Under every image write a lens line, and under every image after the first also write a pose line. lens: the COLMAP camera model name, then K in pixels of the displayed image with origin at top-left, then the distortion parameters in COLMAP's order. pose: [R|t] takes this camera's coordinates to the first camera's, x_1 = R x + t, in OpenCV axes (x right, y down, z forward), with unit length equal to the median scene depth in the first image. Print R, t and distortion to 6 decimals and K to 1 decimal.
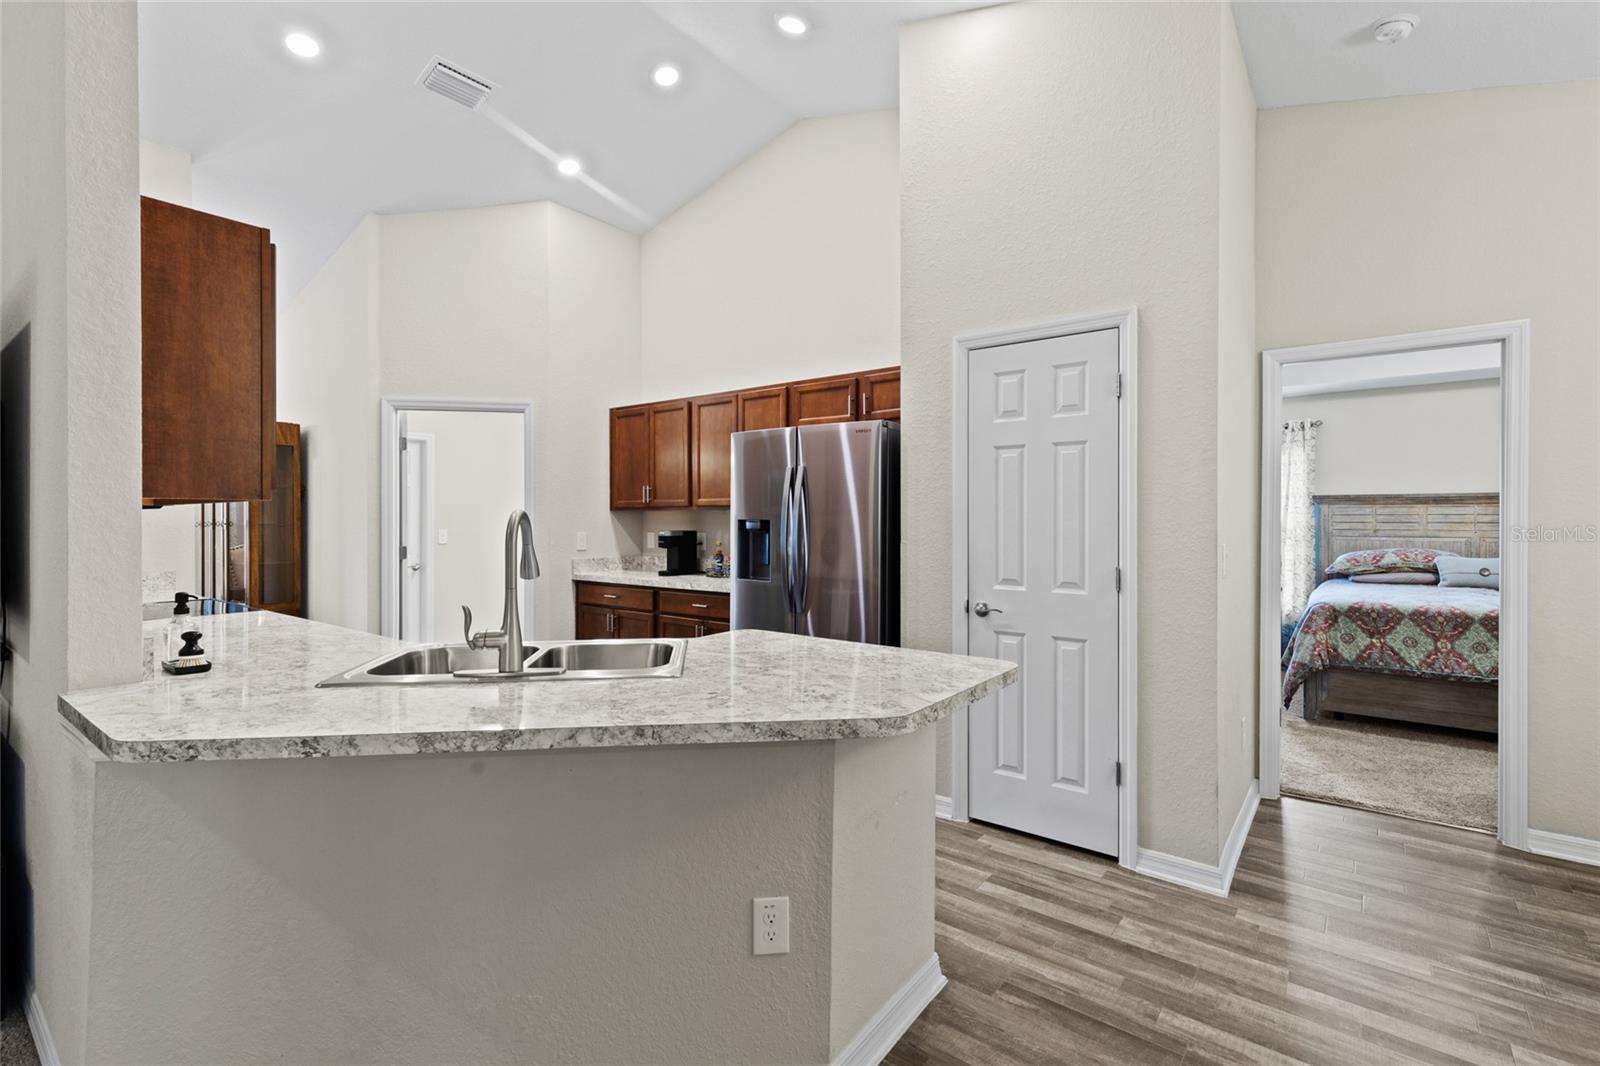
lens RADIAL K [[721.2, 0, 796.7], [0, 721.2, 528.9], [0, 0, 1]] dist [0.006561, -0.000189]
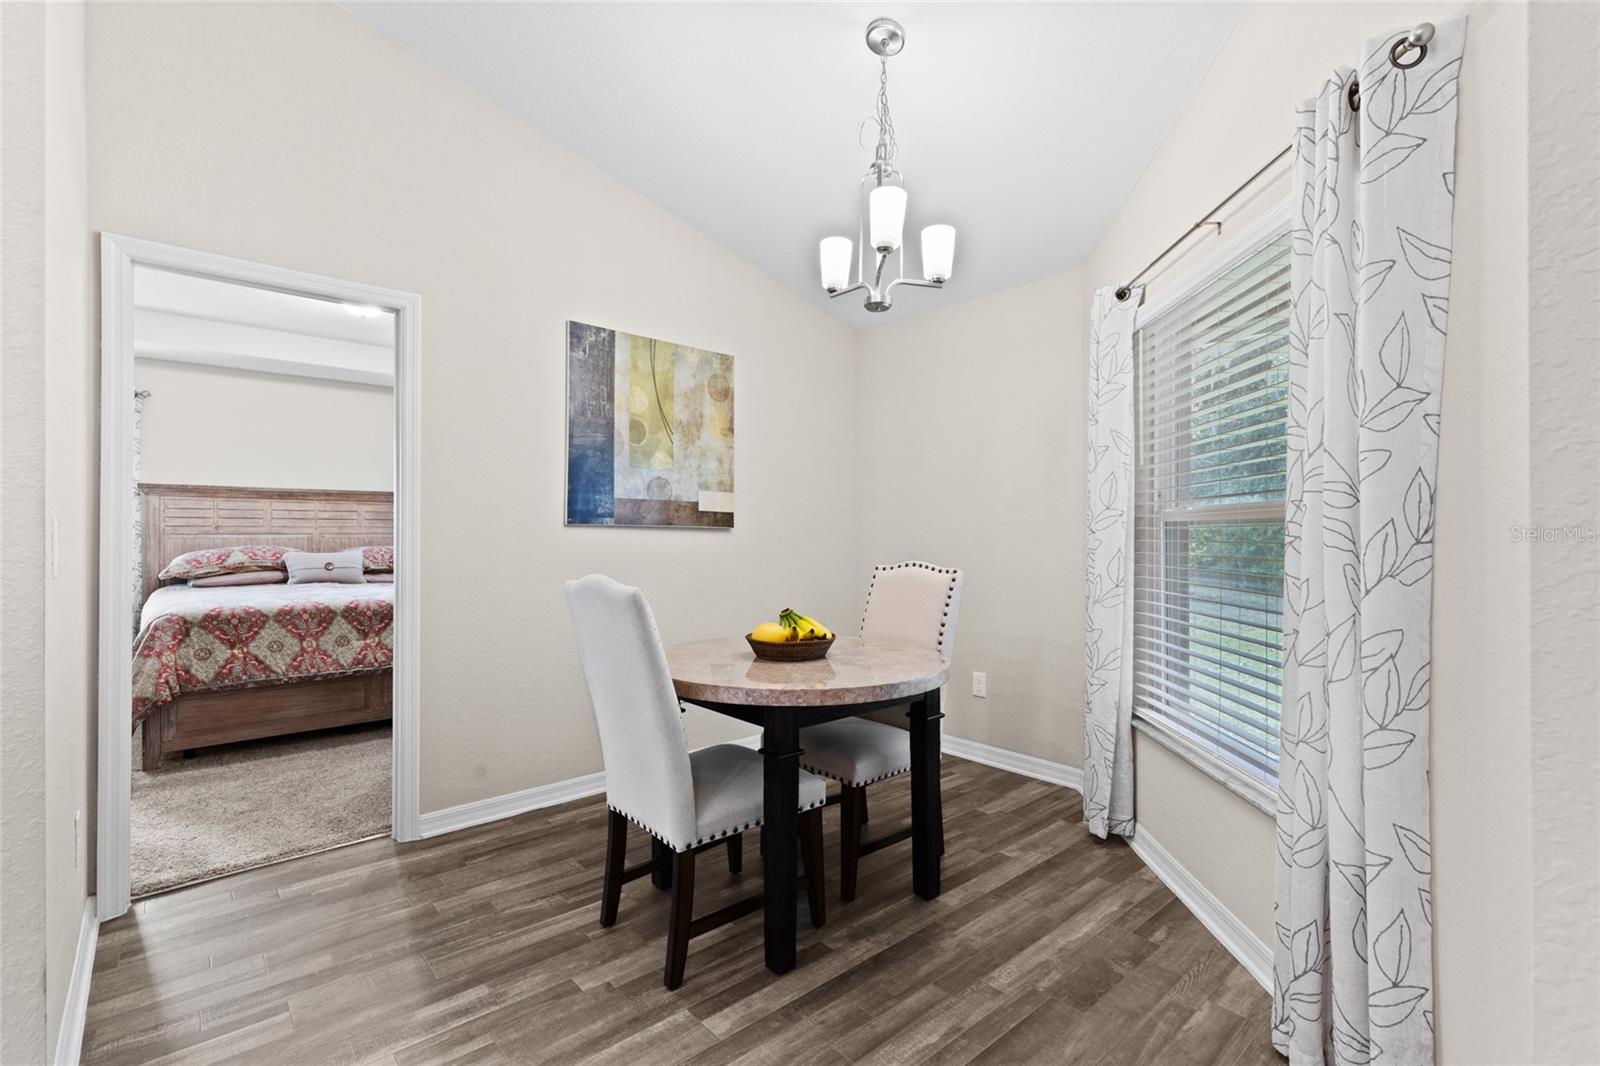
lens RADIAL K [[721.2, 0, 796.7], [0, 721.2, 528.9], [0, 0, 1]] dist [0.006561, -0.000189]
pose [[0.184228, 0.003496, 0.982877, 0.091341], [0.010972, 0.999924, -0.005613, 0.023974], [-0.982822, 0.011819, 0.184176, 0.205978]]
